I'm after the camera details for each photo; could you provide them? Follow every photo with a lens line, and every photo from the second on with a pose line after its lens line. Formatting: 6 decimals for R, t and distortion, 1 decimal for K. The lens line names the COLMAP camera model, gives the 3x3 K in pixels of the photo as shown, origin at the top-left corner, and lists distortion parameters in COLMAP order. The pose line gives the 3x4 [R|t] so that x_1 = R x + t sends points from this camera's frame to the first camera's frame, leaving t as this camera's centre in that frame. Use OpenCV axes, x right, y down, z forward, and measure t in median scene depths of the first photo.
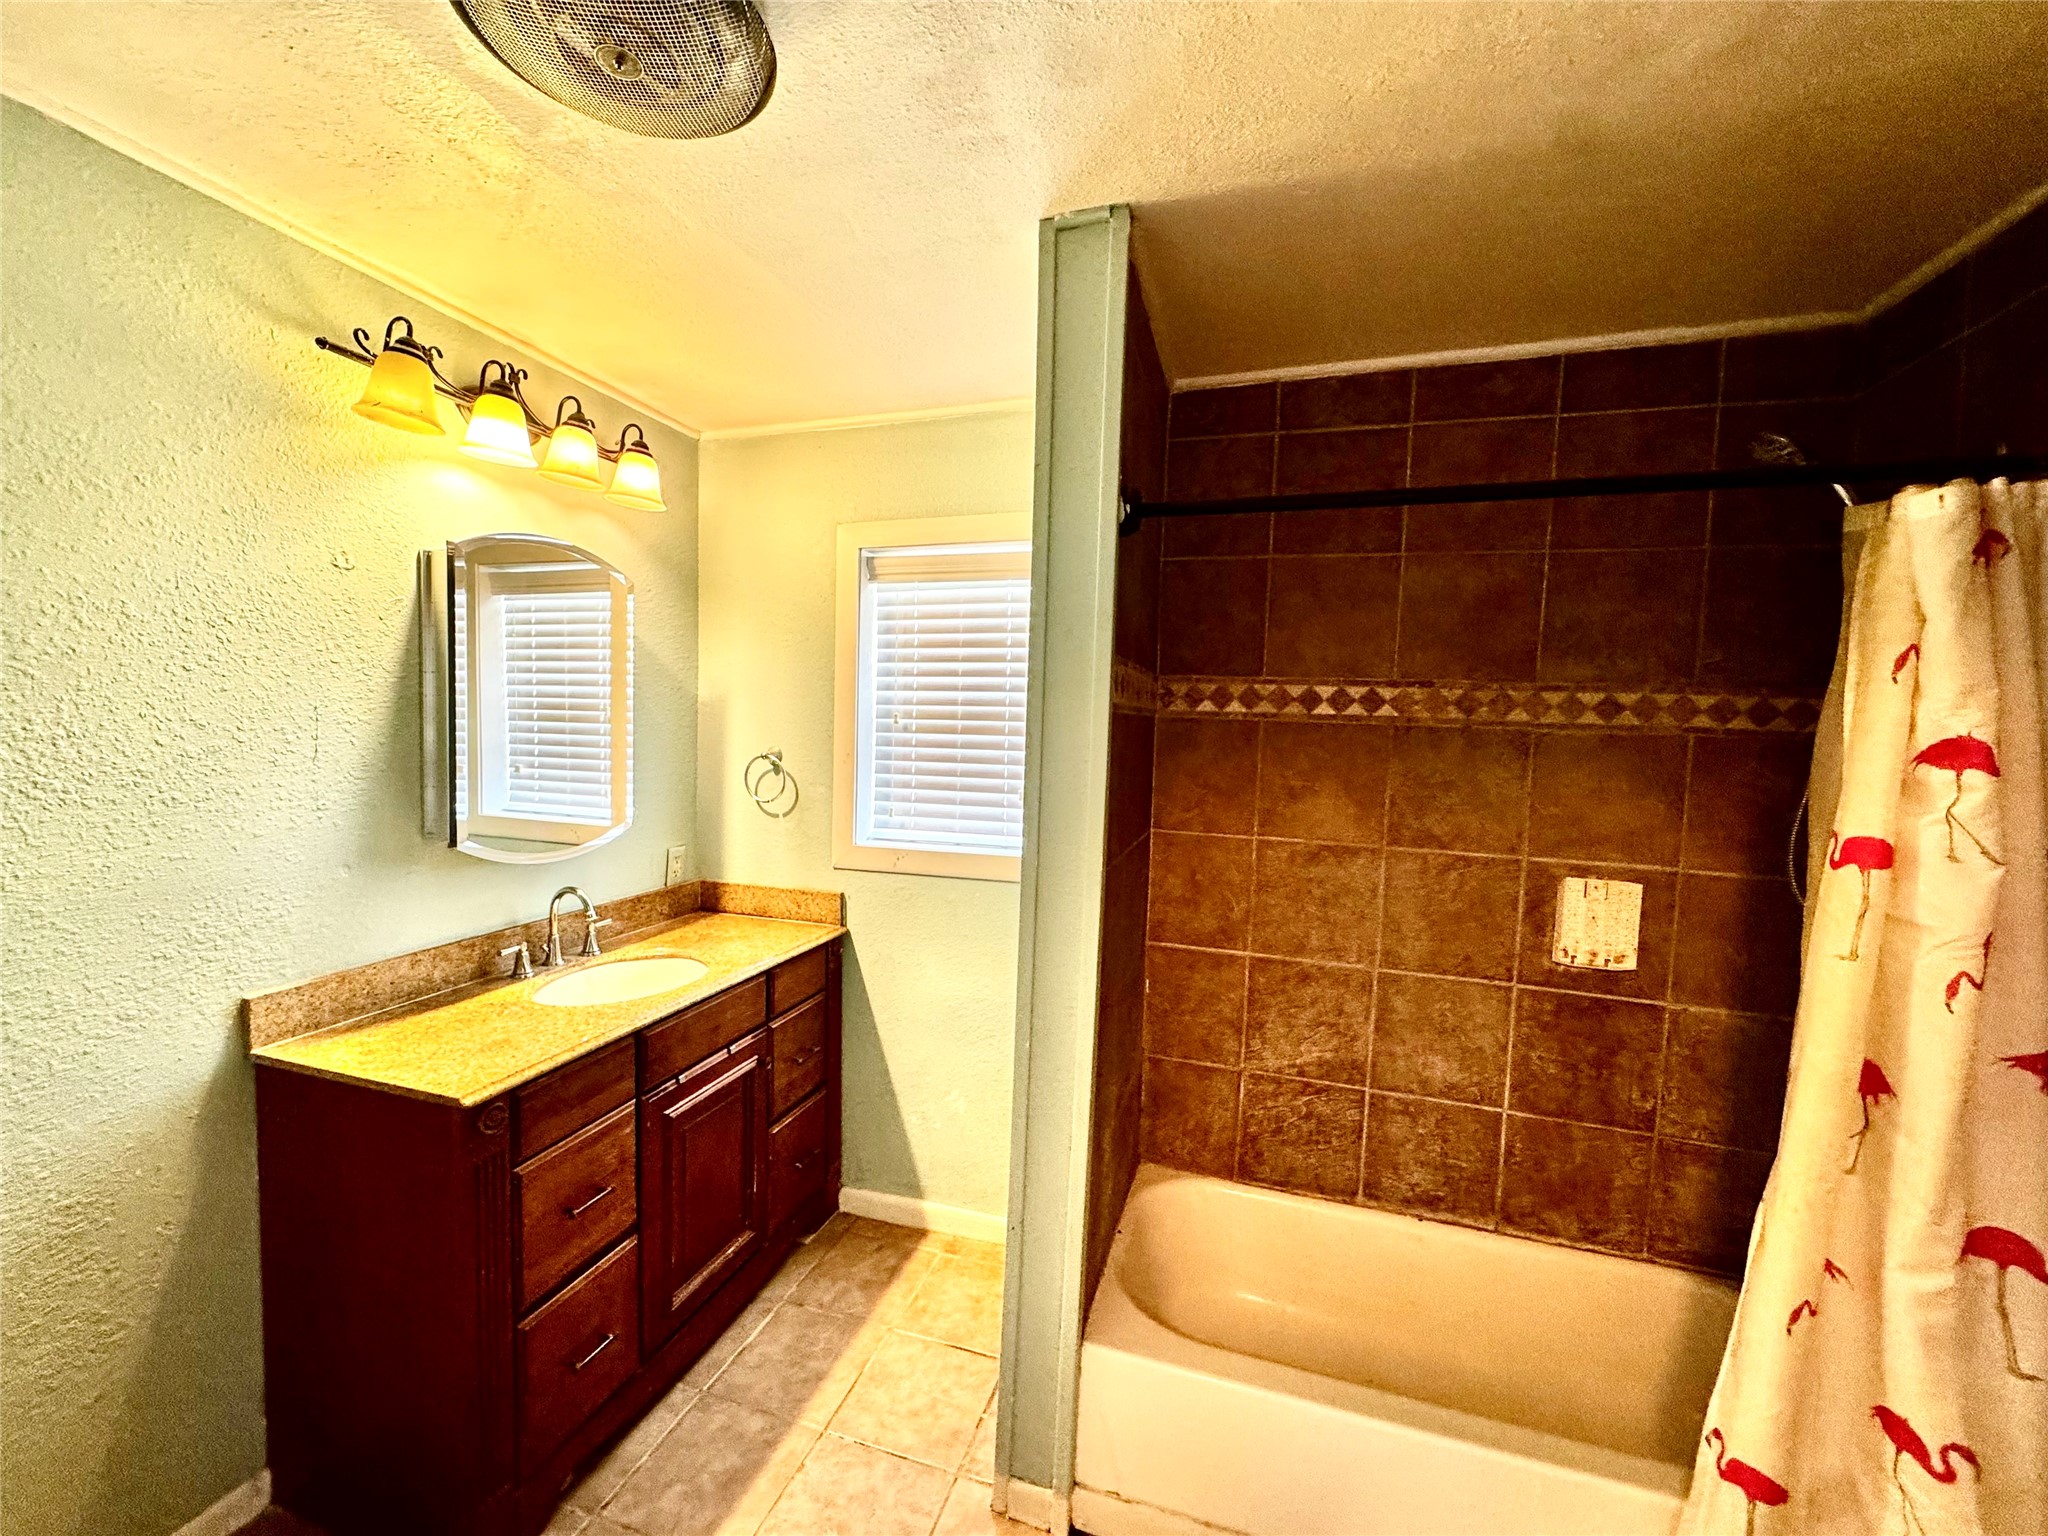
lens RADIAL K [[820.8, 0, 1023.3], [0, 820.8, 765.4], [0, 0, 1]] dist [-0.002554, 0.000110]
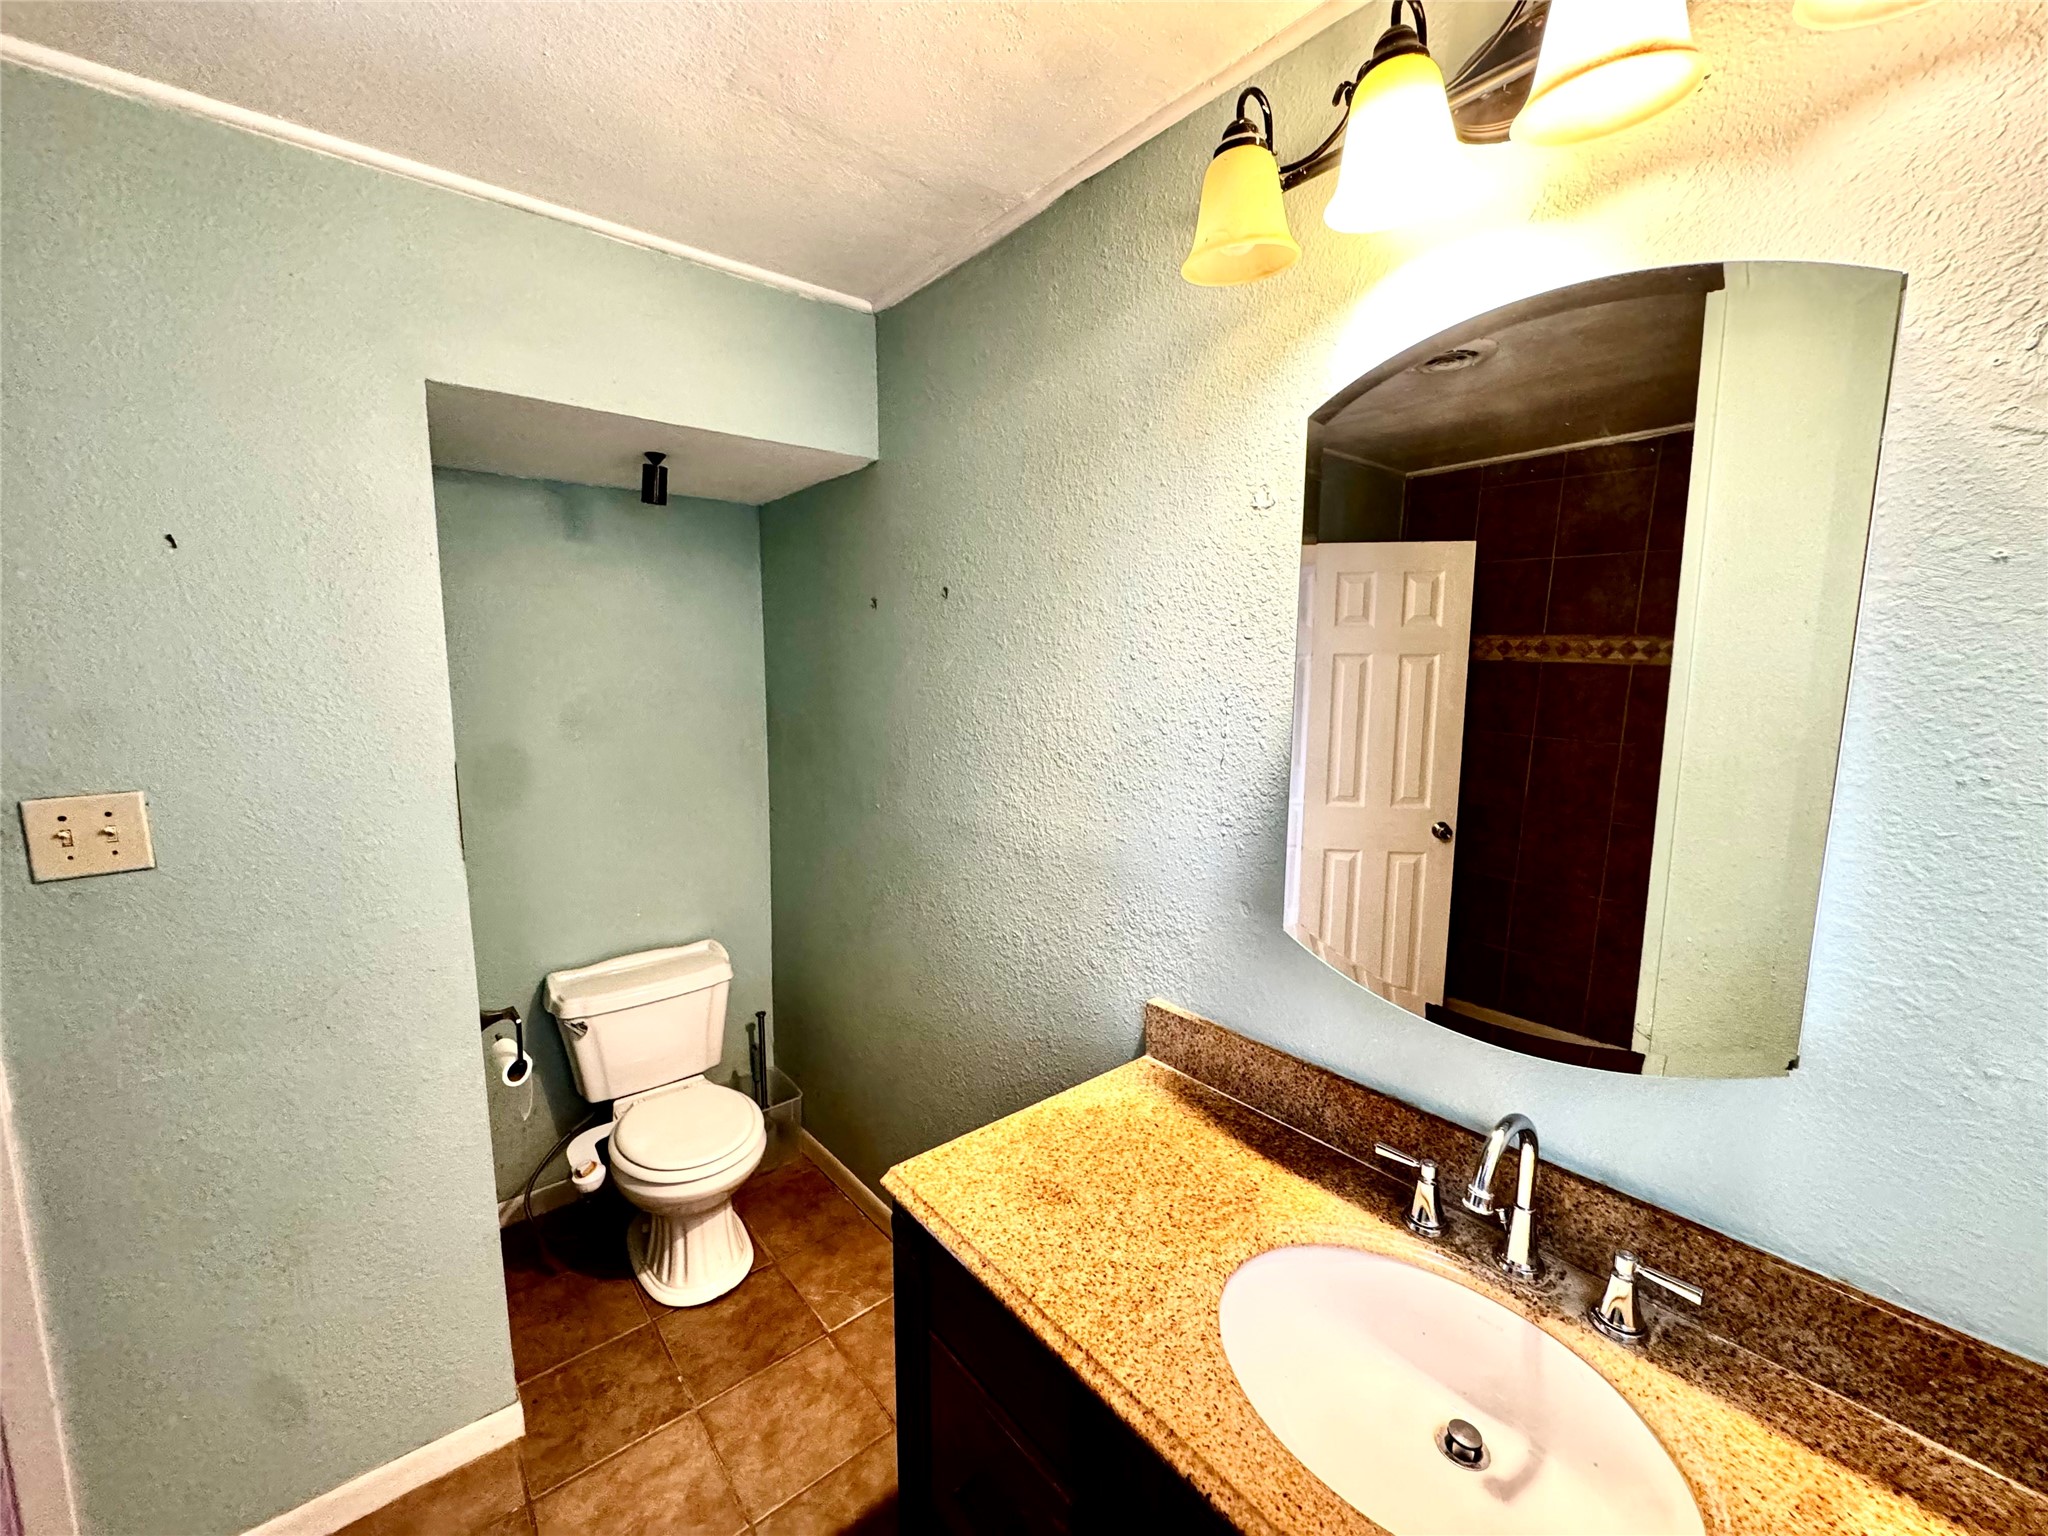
lens RADIAL K [[820.8, 0, 1023.3], [0, 820.8, 765.4], [0, 0, 1]] dist [-0.002554, 0.000110]
pose [[-0.542564, 0.083218, -0.835883, -0.086128], [-0.056852, 0.989161, 0.135380, -0.105387], [0.838089, 0.120973, -0.531952, 1.305888]]
